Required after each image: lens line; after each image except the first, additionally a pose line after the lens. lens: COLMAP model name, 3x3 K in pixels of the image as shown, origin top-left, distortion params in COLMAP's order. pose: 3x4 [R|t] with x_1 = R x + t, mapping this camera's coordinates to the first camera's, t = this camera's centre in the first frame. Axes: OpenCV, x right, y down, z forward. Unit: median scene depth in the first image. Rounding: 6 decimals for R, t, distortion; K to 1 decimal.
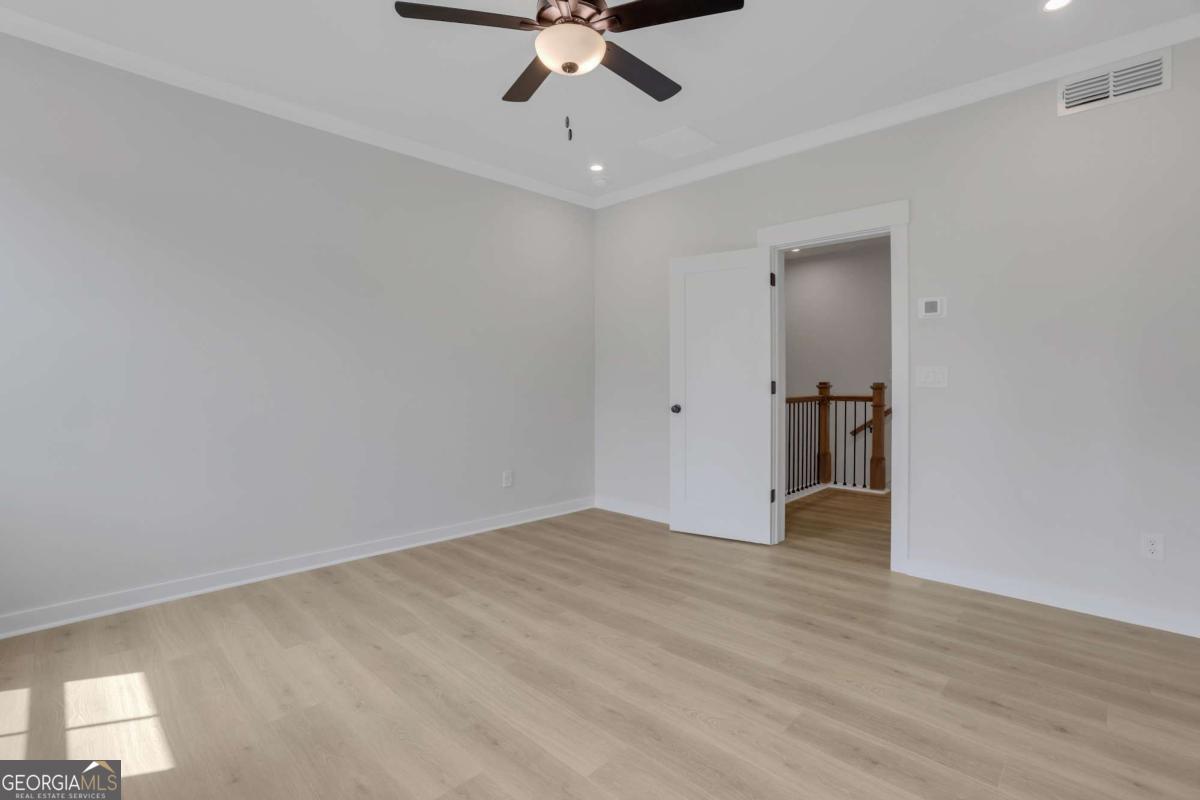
lens RADIAL K [[555.0, 0, 590.7], [0, 555.0, 375.8], [0, 0, 1]] dist [-0.058169, 0.020861]
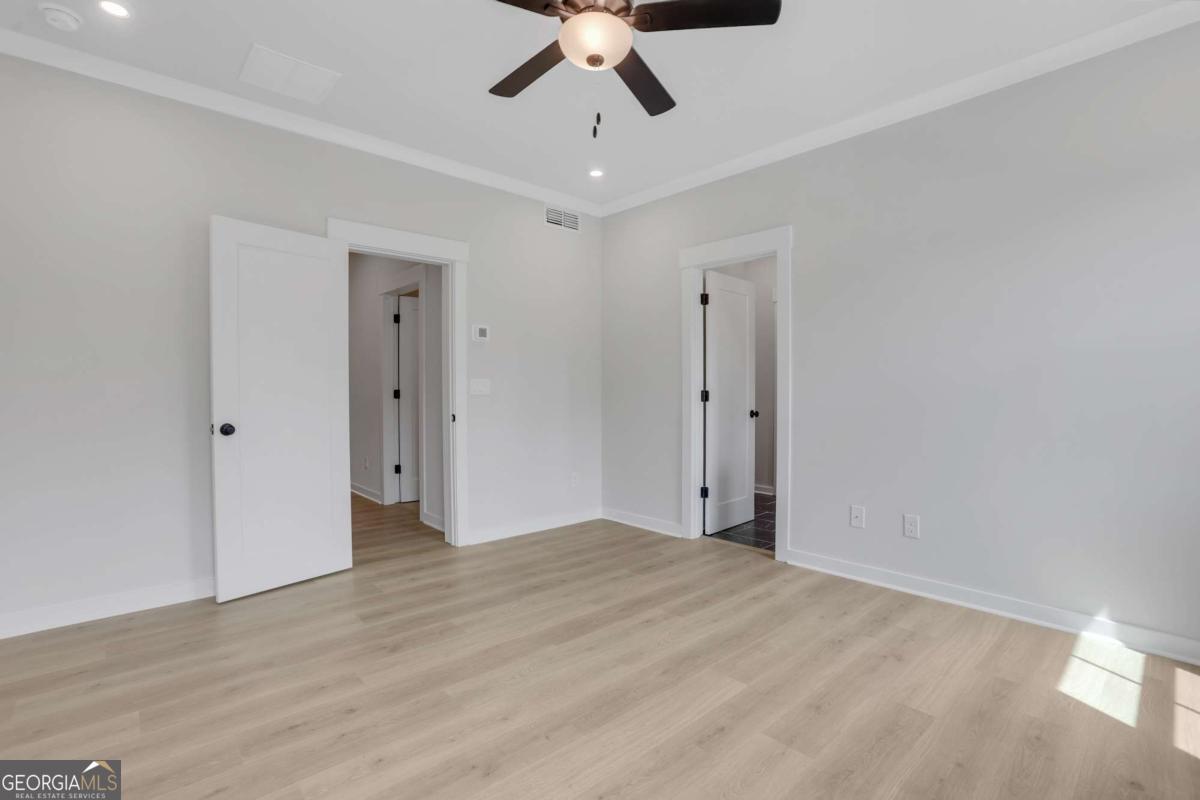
lens RADIAL K [[556.7, 0, 600.0], [0, 556.7, 400.0], [0, 0, 1]] dist [-0.097096, 0.053027]
pose [[0.049254, -0.016666, 0.998647, -0.876015], [-0.010348, 0.999799, 0.017195, 0.009877], [-0.998733, -0.011181, 0.049072, 0.846714]]
